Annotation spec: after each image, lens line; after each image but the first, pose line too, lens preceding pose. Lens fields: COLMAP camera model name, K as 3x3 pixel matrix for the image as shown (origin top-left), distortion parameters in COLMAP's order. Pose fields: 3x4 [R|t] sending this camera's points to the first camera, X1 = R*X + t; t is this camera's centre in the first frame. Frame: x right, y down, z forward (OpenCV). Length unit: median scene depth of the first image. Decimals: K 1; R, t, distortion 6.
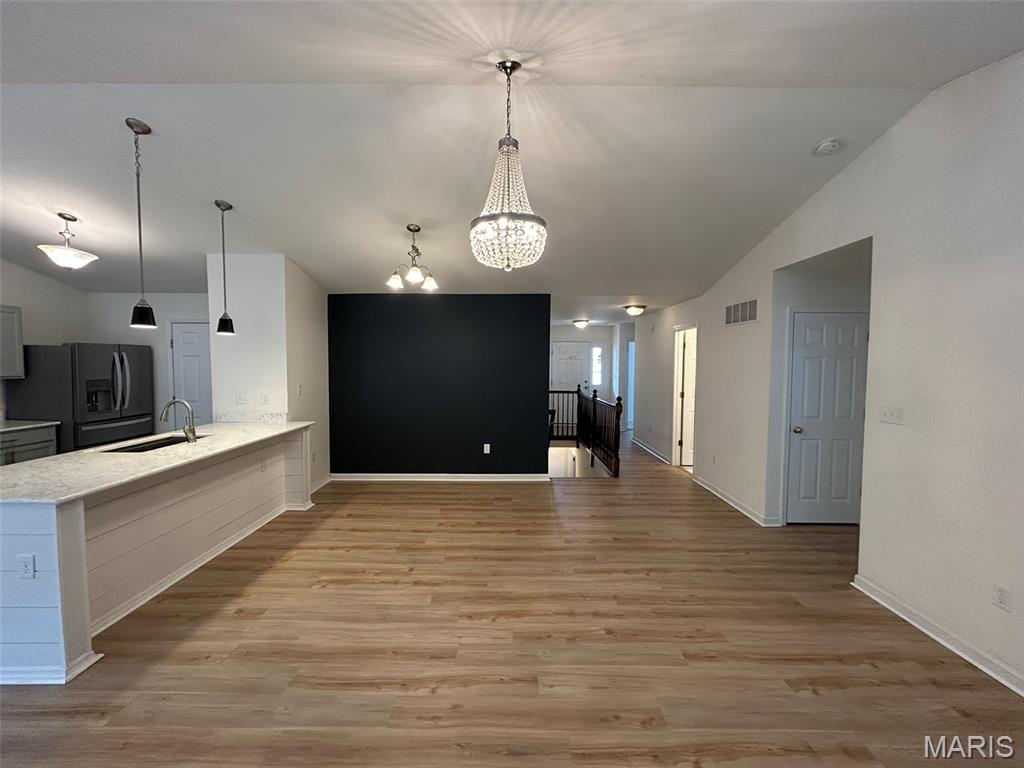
lens RADIAL K [[410.1, 0, 513.2], [0, 410.1, 380.9], [0, 0, 1]] dist [-0.010064, 0.000139]
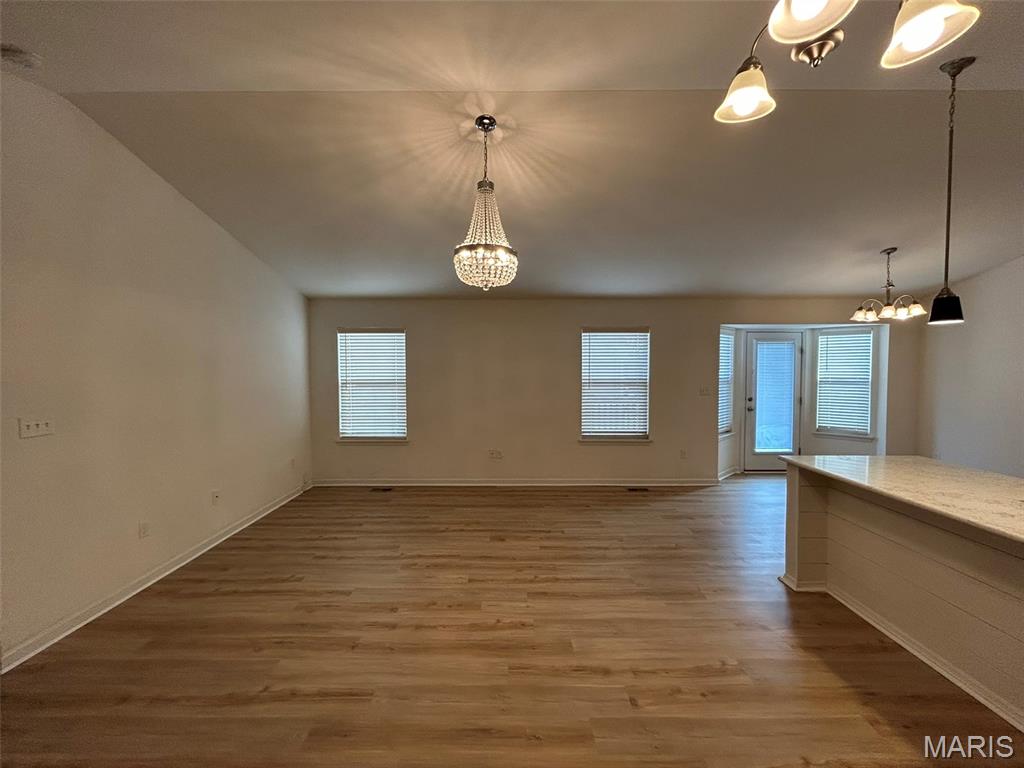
lens RADIAL K [[413.5, 0, 513.0], [0, 413.5, 380.9], [0, 0, 1]] dist [0.000887, 0.000240]
pose [[-0.999993, -0.003602, -0.001137, -0.066731], [-0.003681, 0.996824, 0.079553, -0.076502], [0.000846, 0.079557, -0.996830, 1.652934]]
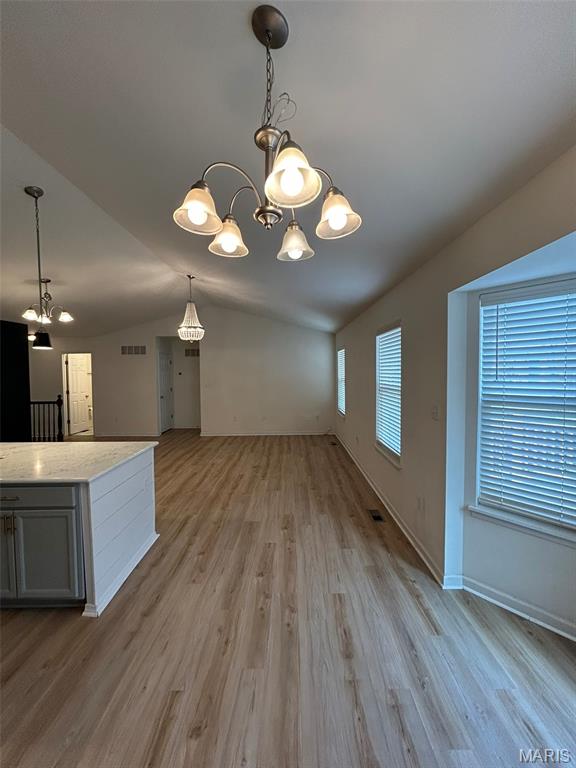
lens RADIAL K [[310.1, 0, 288.0], [0, 310.1, 384.0], [0, 0, 1]] dist [0.000887, 0.000240]
pose [[0.010954, -0.049072, 0.998735, -1.718582], [0.055585, 0.997281, 0.048391, -0.023255], [-0.998394, 0.054984, 0.013652, 0.200316]]
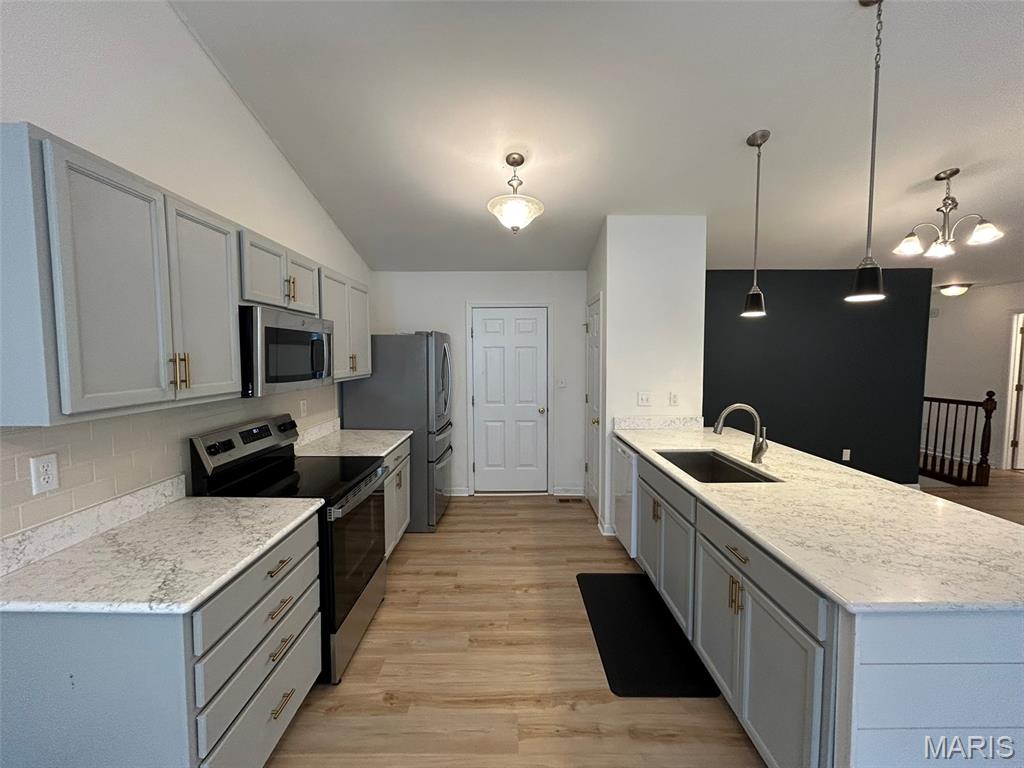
lens RADIAL K [[413.5, 0, 513.0], [0, 413.5, 380.9], [0, 0, 1]] dist [0.000887, 0.000240]
pose [[0.999930, -0.010716, 0.005071, -1.362256], [0.010623, 0.999781, 0.018018, -0.015582], [-0.005262, -0.017963, 0.999825, 0.291282]]
